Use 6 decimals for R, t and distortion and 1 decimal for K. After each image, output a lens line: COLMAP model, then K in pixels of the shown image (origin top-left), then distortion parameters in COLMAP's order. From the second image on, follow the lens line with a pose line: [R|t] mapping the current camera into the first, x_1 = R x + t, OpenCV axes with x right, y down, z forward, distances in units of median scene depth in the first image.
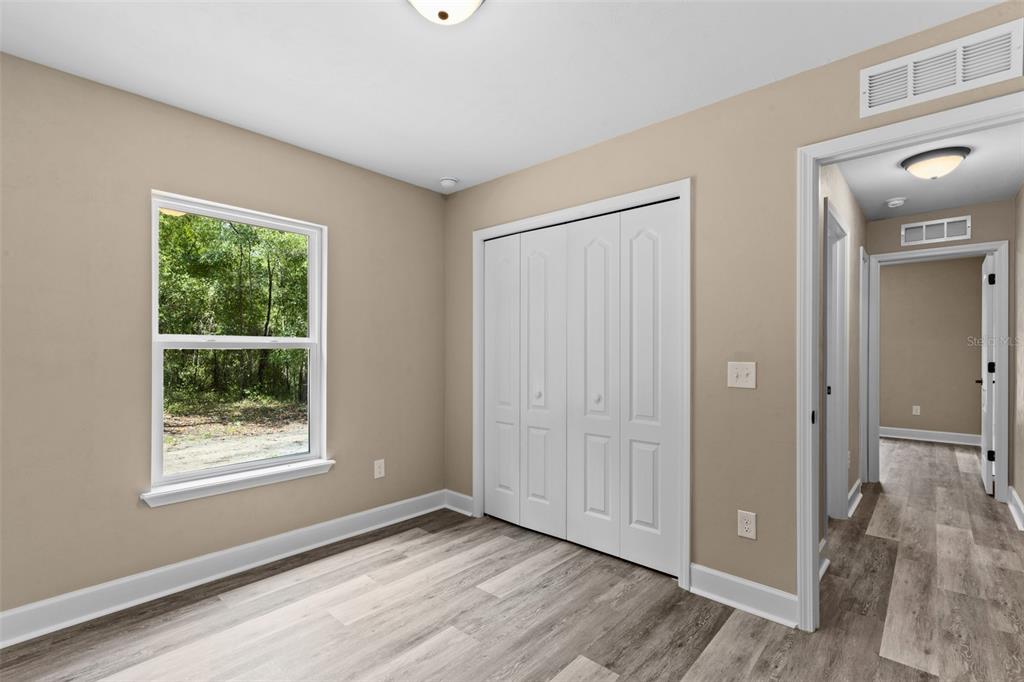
lens RADIAL K [[466.7, 0, 512.8], [0, 466.7, 343.7], [0, 0, 1]] dist [0.002805, 0.000222]
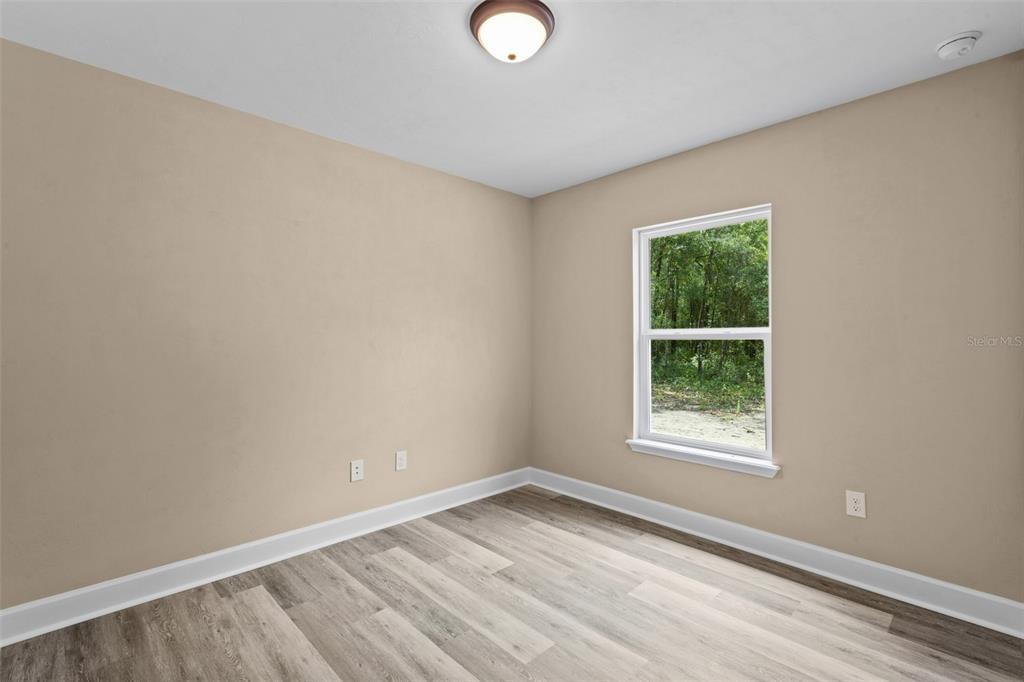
lens RADIAL K [[466.7, 0, 512.8], [0, 466.7, 343.7], [0, 0, 1]] dist [0.002805, 0.000222]
pose [[-0.070377, 0.004700, -0.997509, 0.632171], [0.012035, 0.999920, 0.003862, 0.013318], [0.997448, -0.011733, -0.070427, 0.700411]]
